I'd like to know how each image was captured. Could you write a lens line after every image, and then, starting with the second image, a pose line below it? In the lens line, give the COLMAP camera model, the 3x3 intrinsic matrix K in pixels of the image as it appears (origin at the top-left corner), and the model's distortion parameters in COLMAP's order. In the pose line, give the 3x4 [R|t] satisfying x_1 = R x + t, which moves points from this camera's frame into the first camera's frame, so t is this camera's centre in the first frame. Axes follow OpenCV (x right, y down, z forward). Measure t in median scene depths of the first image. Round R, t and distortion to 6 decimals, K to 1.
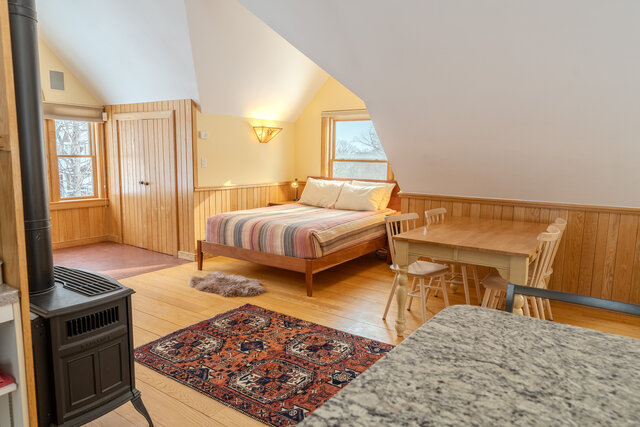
lens RADIAL K [[428.1, 0, 320.0], [0, 428.1, 213.5], [0, 0, 1]] dist [0.002608, 0.000482]
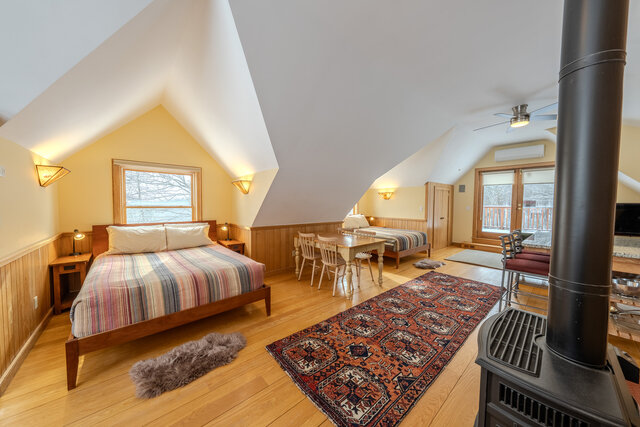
lens RADIAL K [[219.0, 0, 320.0], [0, 219.0, 213.5], [0, 0, 1]] dist [-0.004073, 0.000072]
pose [[0.248458, -0.054836, 0.967089, -0.695780], [0.126875, 0.991637, 0.023632, -0.117266], [-0.960298, 0.116828, 0.253337, 0.770169]]
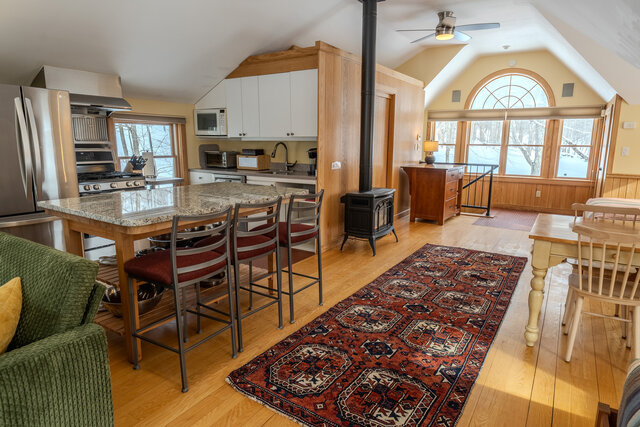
lens RADIAL K [[388.7, 0, 320.0], [0, 388.7, 213.5], [0, 0, 1]] dist [0.002675, 0.000114]
pose [[0.028731, 0.170567, -0.984927, 1.046102], [-0.141585, 0.976094, 0.164907, -0.029326], [0.989509, 0.134713, 0.052193, 0.325933]]
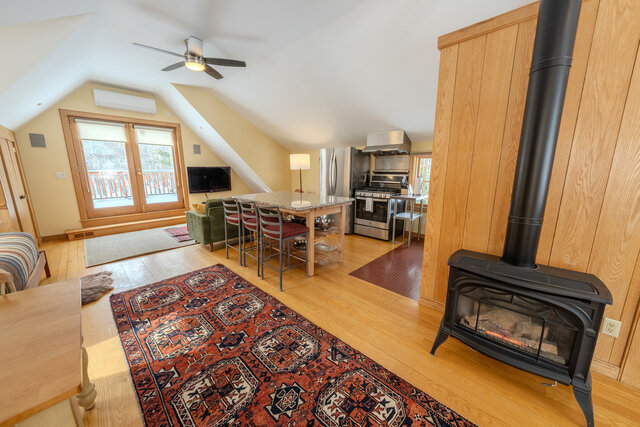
lens RADIAL K [[233.2, 0, 322.8], [0, 233.2, 195.9], [0, 0, 1]] dist [-0.001165, -0.000111]
pose [[-0.990617, -0.028844, 0.133591, -0.062533], [0.005650, 0.967996, 0.250901, -0.145327], [-0.136553, 0.249301, -0.958750, 1.023578]]
